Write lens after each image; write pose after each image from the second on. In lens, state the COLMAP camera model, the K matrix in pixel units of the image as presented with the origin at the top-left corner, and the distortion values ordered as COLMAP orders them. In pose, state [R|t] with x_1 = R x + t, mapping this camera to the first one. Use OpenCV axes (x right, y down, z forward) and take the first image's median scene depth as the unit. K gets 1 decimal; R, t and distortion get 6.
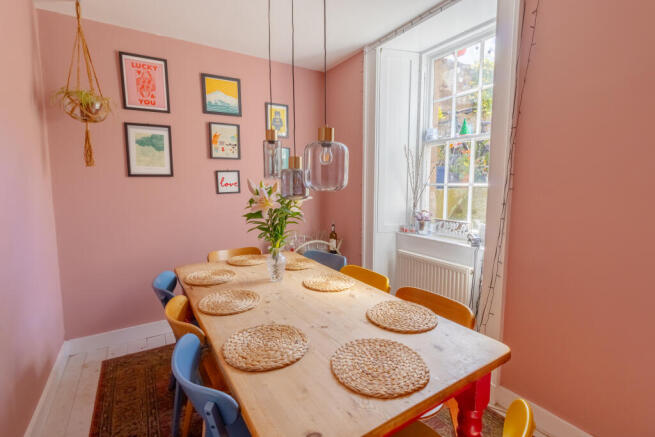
lens RADIAL K [[305.2, 0, 322.1], [0, 305.2, 217.4], [0, 0, 1]] dist [0.000186, -0.000671]
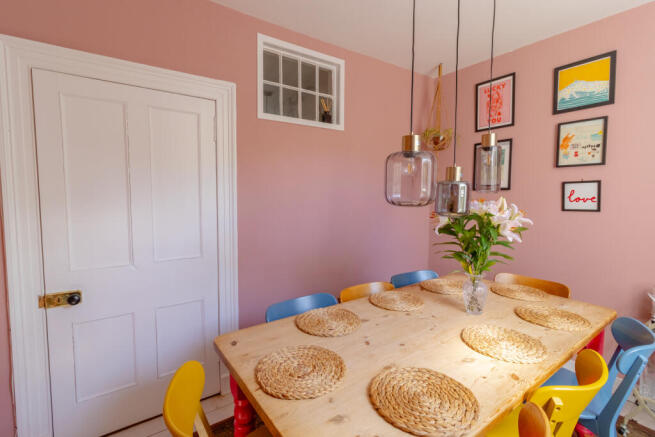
lens RADIAL K [[305.2, 0, 322.9], [0, 305.2, 214.6], [0, 0, 1]] dist [0.000186, -0.000671]
pose [[0.049563, 0.071916, -0.996178, 0.433320], [-0.122268, 0.990339, 0.065411, -0.043948], [0.991259, 0.118559, 0.057877, 0.344676]]
